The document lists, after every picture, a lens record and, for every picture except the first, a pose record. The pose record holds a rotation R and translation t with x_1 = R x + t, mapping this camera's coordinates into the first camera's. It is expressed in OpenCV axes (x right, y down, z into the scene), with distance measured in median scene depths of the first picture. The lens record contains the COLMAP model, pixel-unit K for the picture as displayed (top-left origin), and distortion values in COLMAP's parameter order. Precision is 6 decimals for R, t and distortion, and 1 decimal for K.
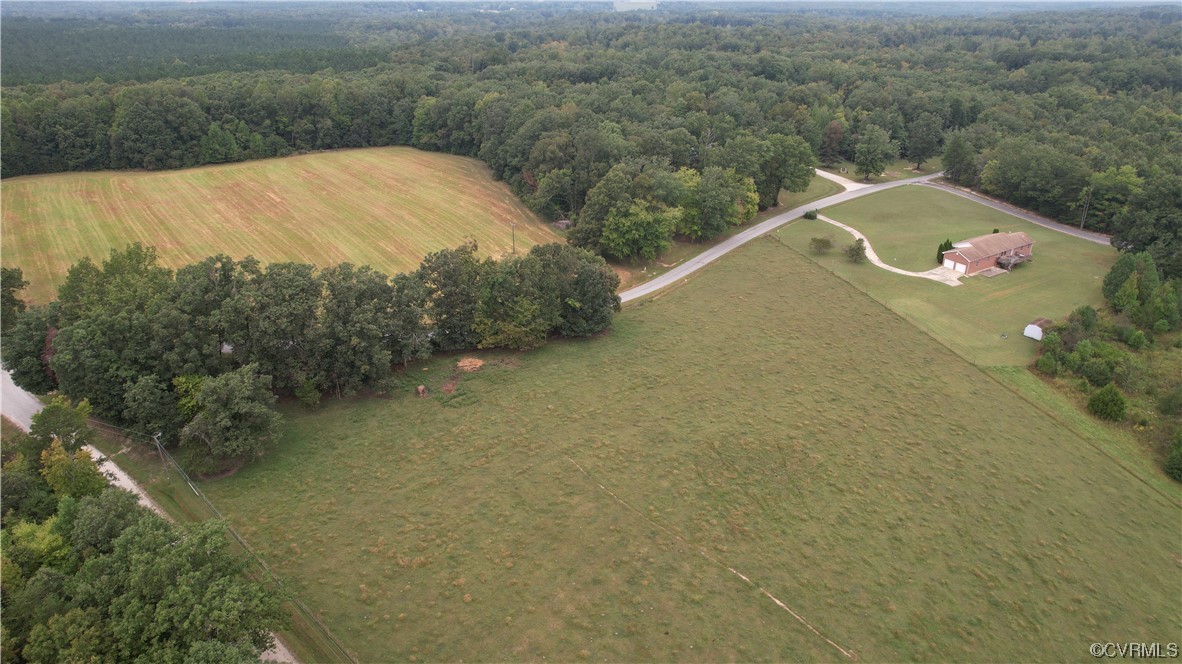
lens RADIAL K [[771.7, 0, 591.0], [0, 771.7, 332.0], [0, 0, 1]] dist [-0.000016, 0.003669]
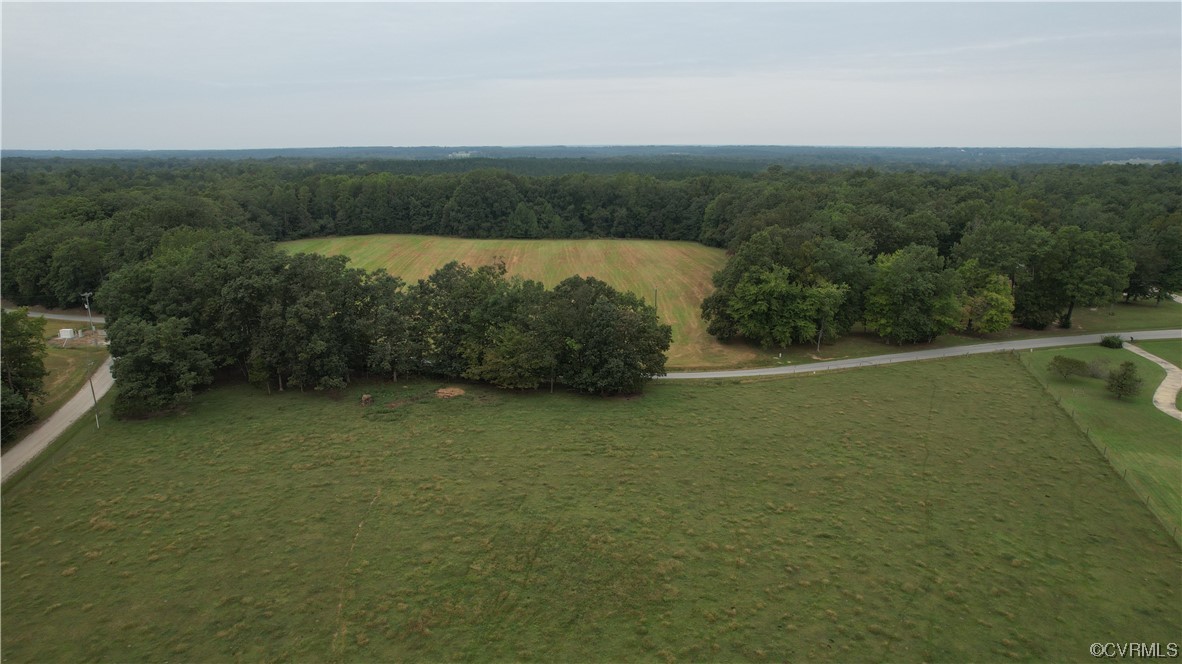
lens RADIAL K [[771.7, 0, 591.0], [0, 771.7, 332.0], [0, 0, 1]] dist [-0.000016, 0.003669]
pose [[0.844657, 0.133137, -0.518488, 0.196458], [-0.227300, 0.966126, -0.122209, 0.021448], [0.484654, 0.221077, 0.846307, 0.156732]]
